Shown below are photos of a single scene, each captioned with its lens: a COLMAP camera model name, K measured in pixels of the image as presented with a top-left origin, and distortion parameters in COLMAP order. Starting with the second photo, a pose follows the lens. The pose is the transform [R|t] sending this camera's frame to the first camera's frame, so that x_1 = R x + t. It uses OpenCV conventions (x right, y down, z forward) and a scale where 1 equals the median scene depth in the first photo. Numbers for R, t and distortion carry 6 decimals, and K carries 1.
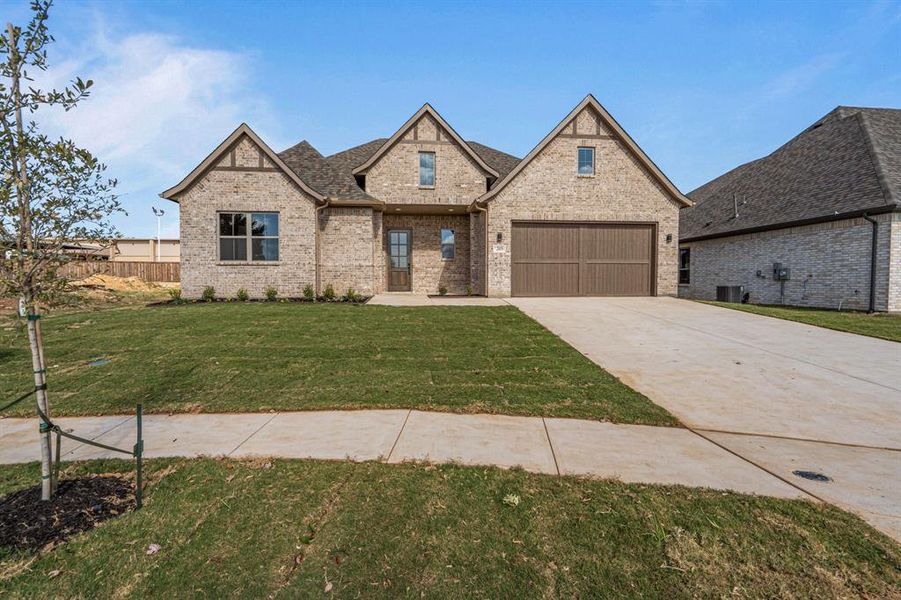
lens RADIAL K [[398.1, 0, 448.5], [0, 398.1, 297.2], [0, 0, 1]] dist [-0.014549, 0.001012]
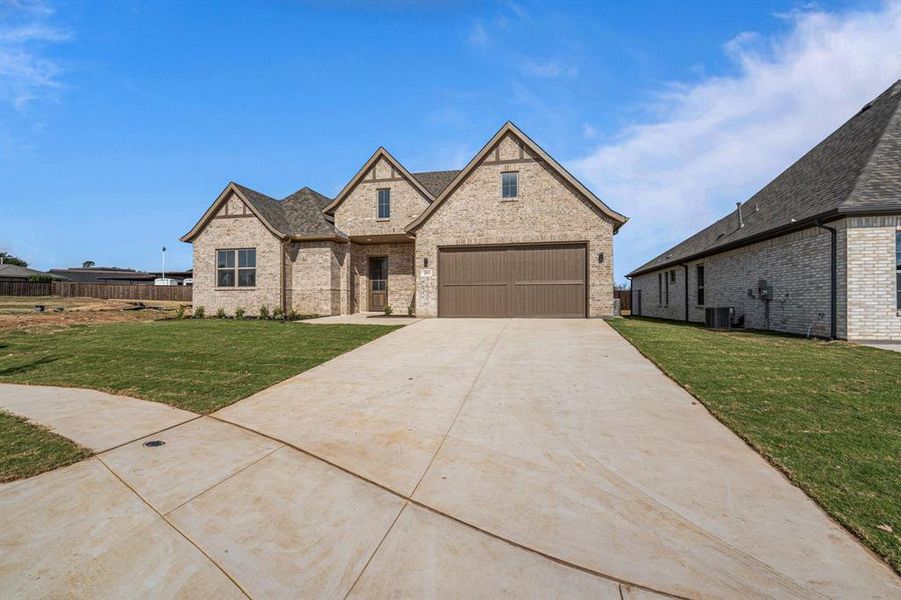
lens RADIAL K [[412.3, 0, 450.2], [0, 412.3, 303.1], [0, 0, 1]] dist [-0.004370, -0.000649]
pose [[0.951160, -0.000795, -0.308697, 0.534623], [-0.010742, 0.999306, -0.035672, 0.000692], [0.308511, 0.037246, 0.950491, -0.050586]]
